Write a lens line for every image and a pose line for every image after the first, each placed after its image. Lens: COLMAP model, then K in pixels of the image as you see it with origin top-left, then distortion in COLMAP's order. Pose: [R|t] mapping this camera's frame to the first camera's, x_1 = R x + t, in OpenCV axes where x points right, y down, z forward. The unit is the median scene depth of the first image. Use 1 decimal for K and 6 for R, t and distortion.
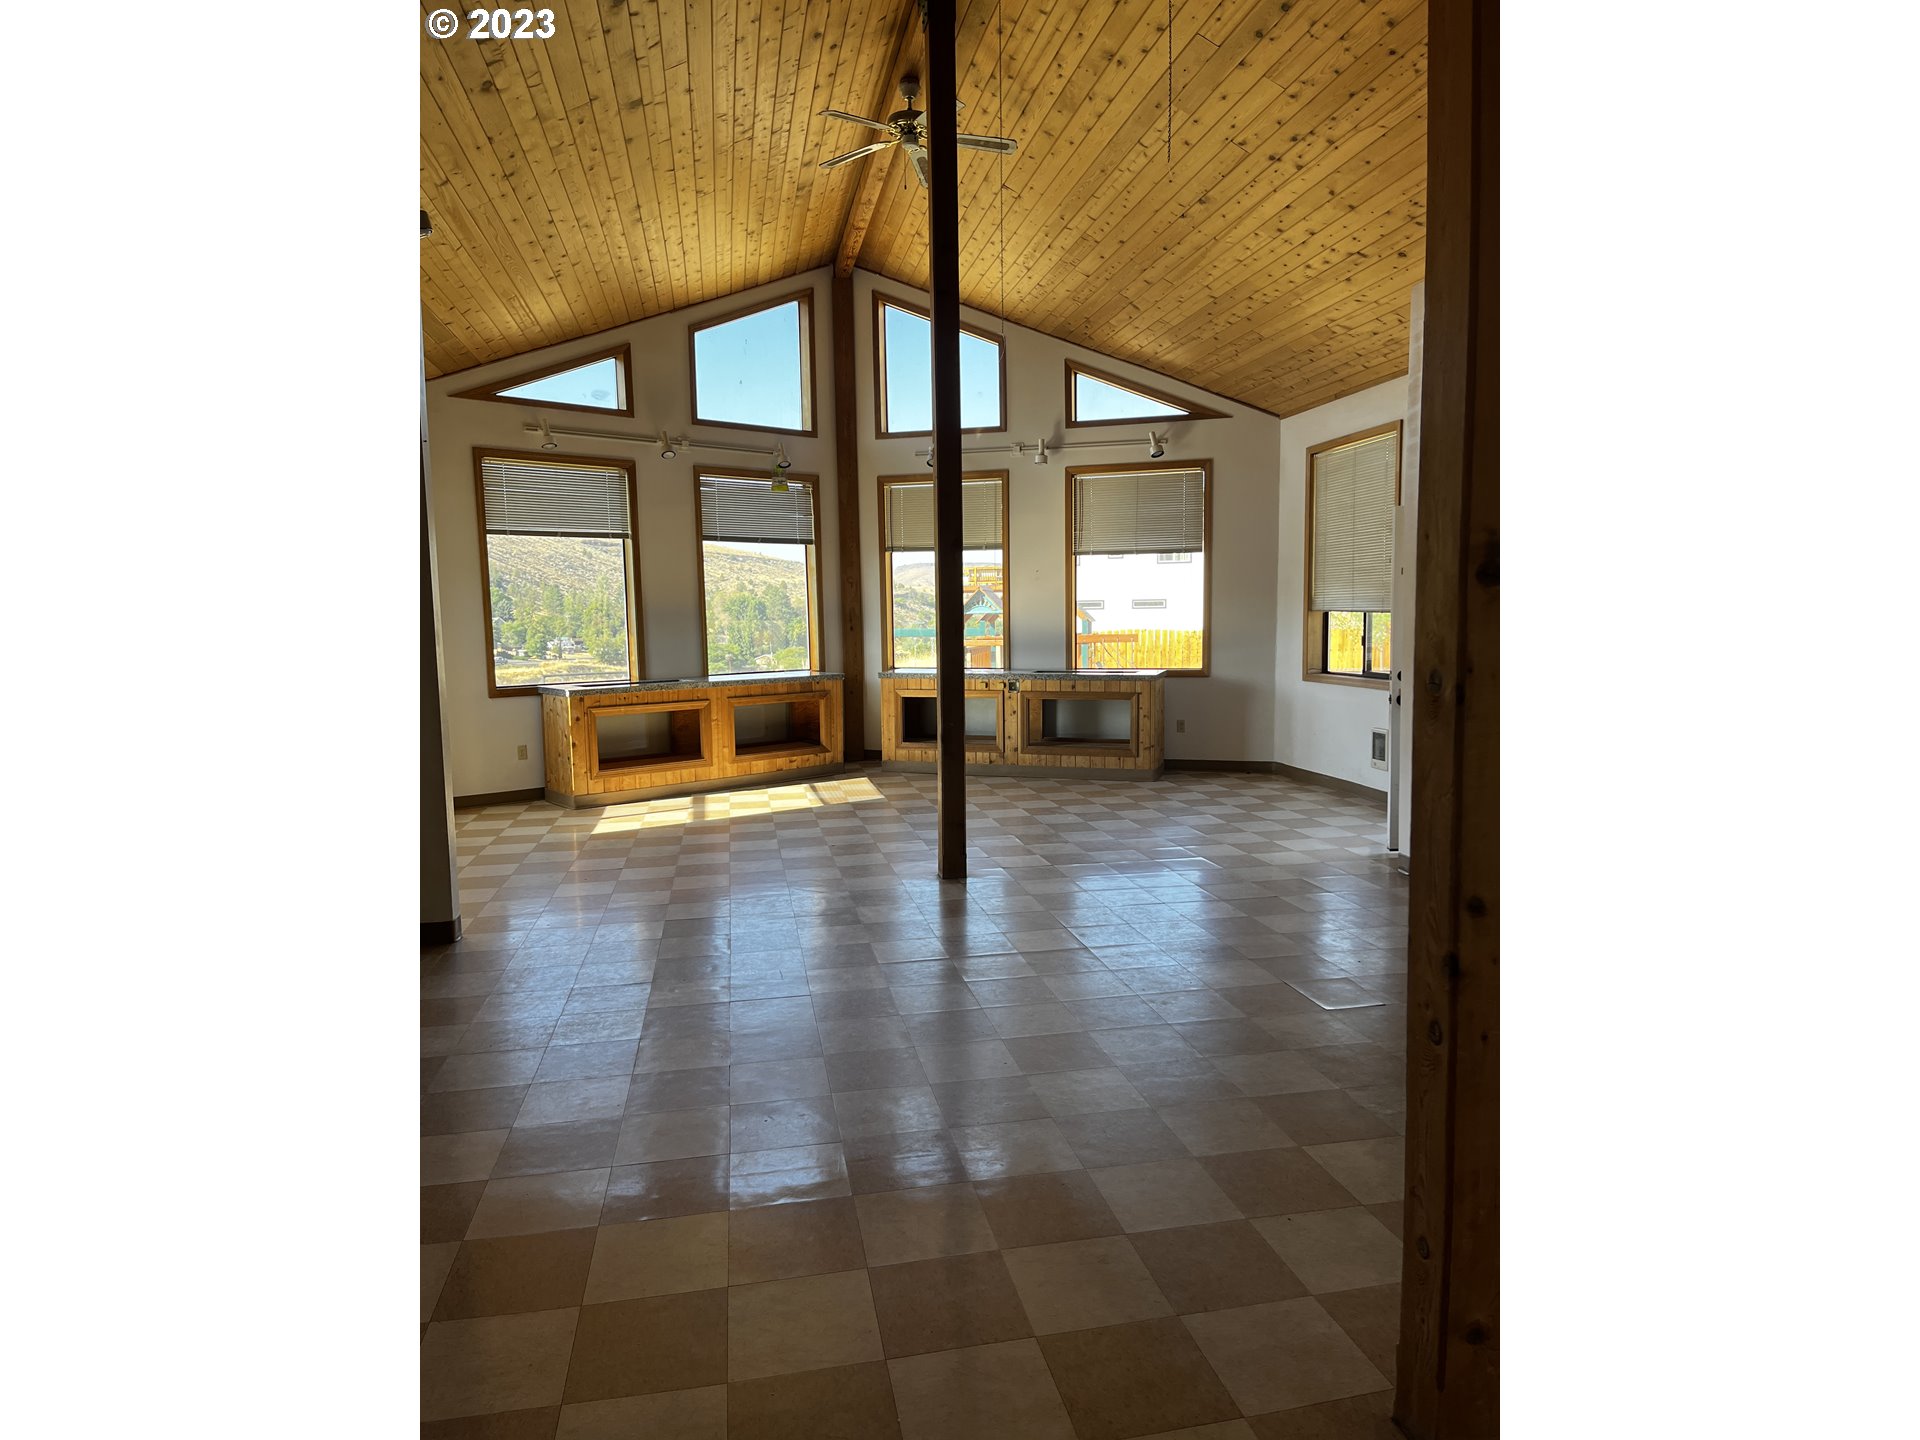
lens RADIAL K [[1095.7, 0, 966.5], [0, 1095.7, 722.4], [0, 0, 1]] dist [0.031731, -0.000525]
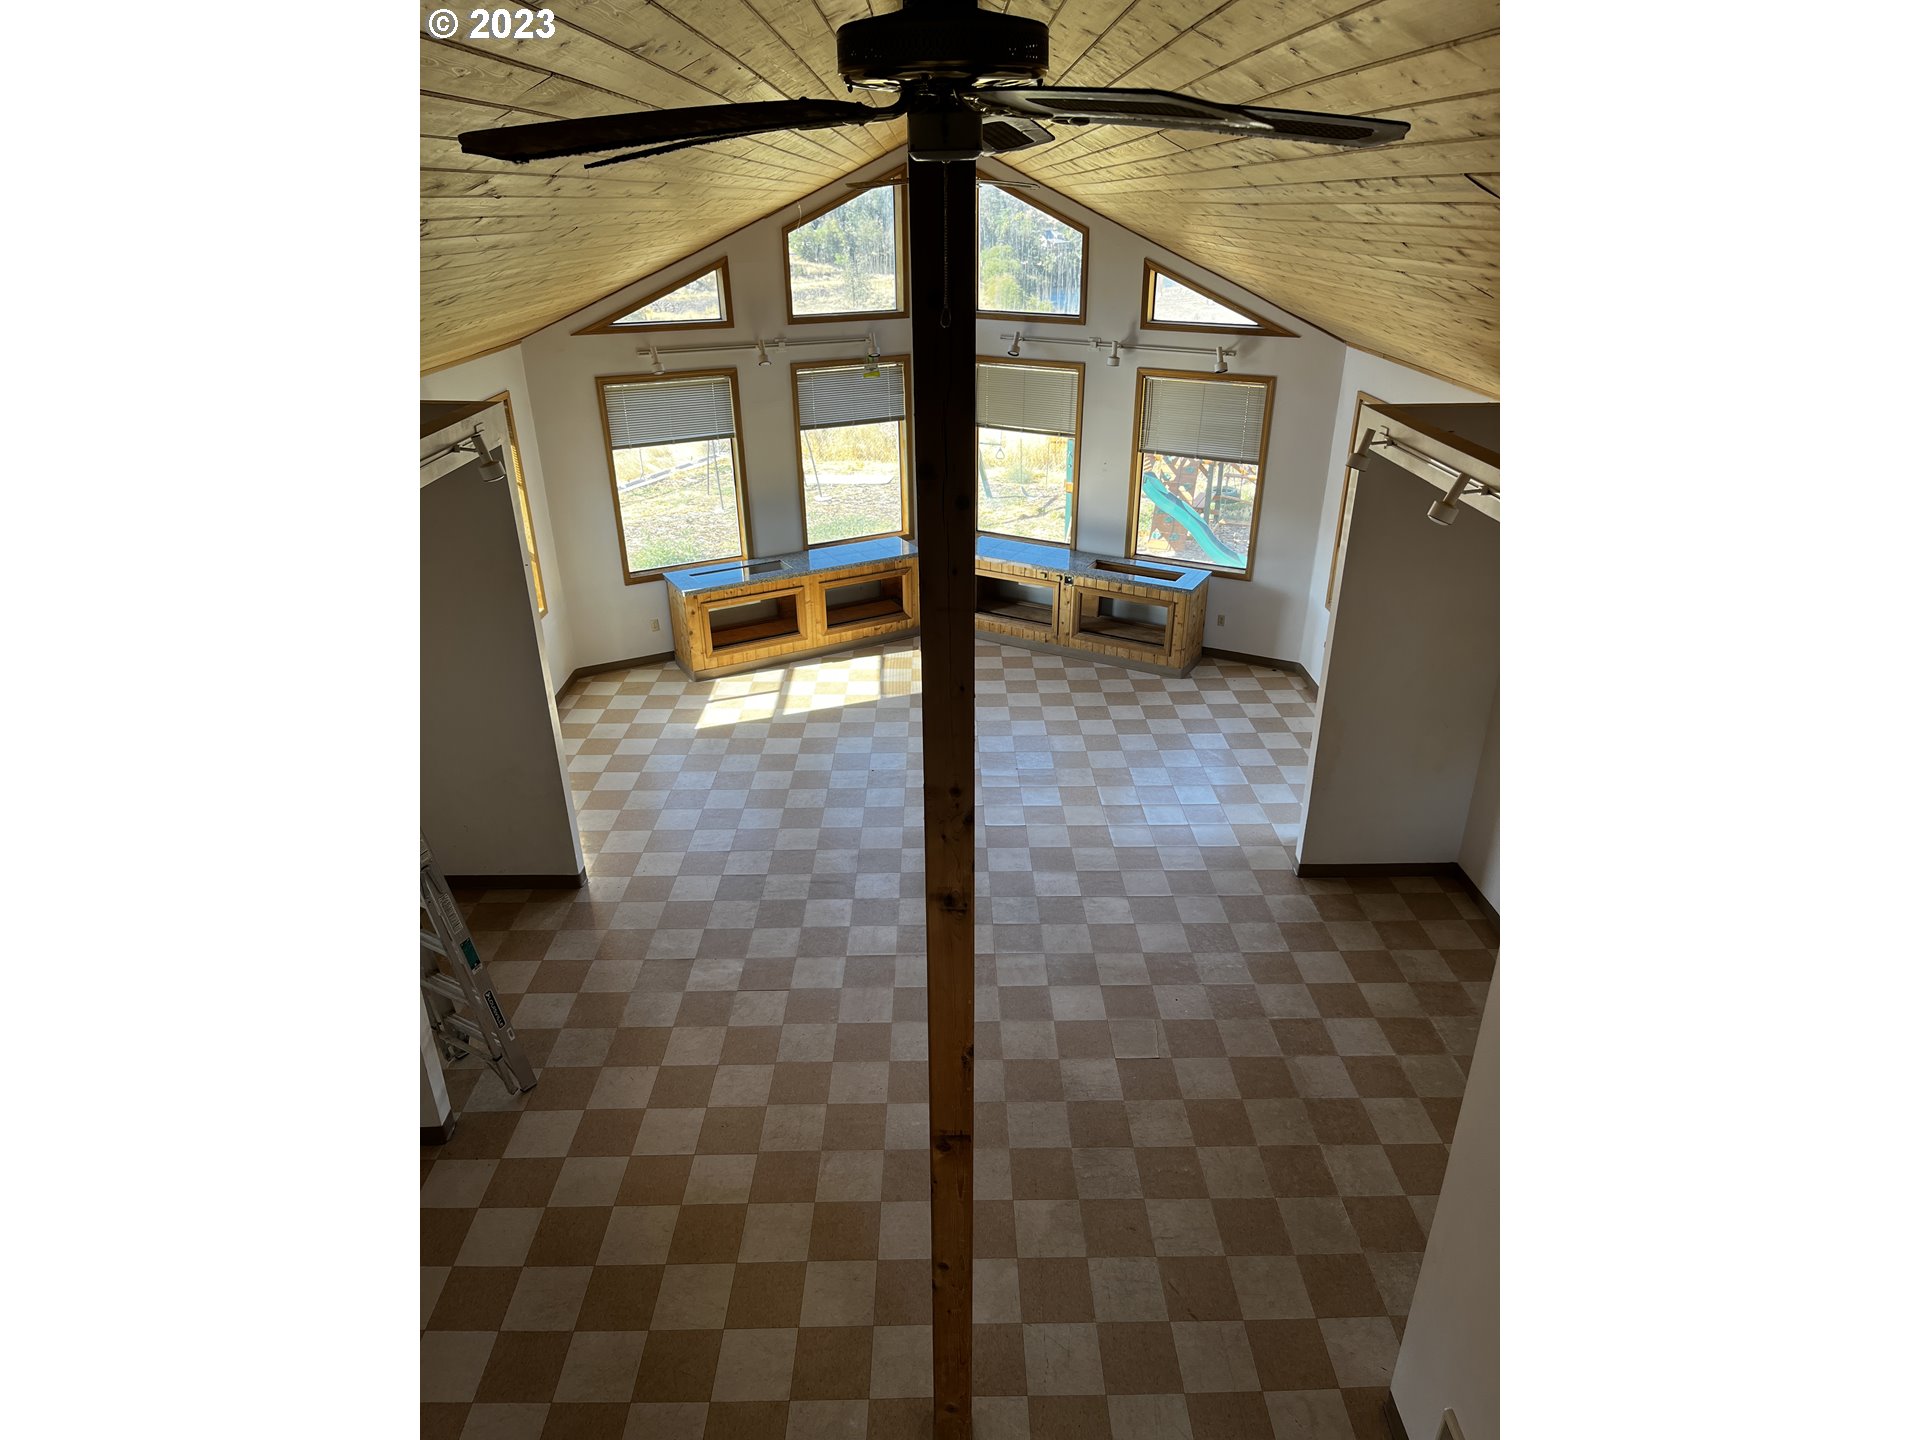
lens RADIAL K [[1102.4, 0, 986.3], [0, 1102.4, 719.9], [0, 0, 1]] dist [0.018973, -0.000158]
pose [[0.984692, 0.094252, -0.146620, 0.139356], [-0.039099, 0.939193, 0.341157, -0.281446], [0.169859, -0.330202, 0.928501, -0.109090]]
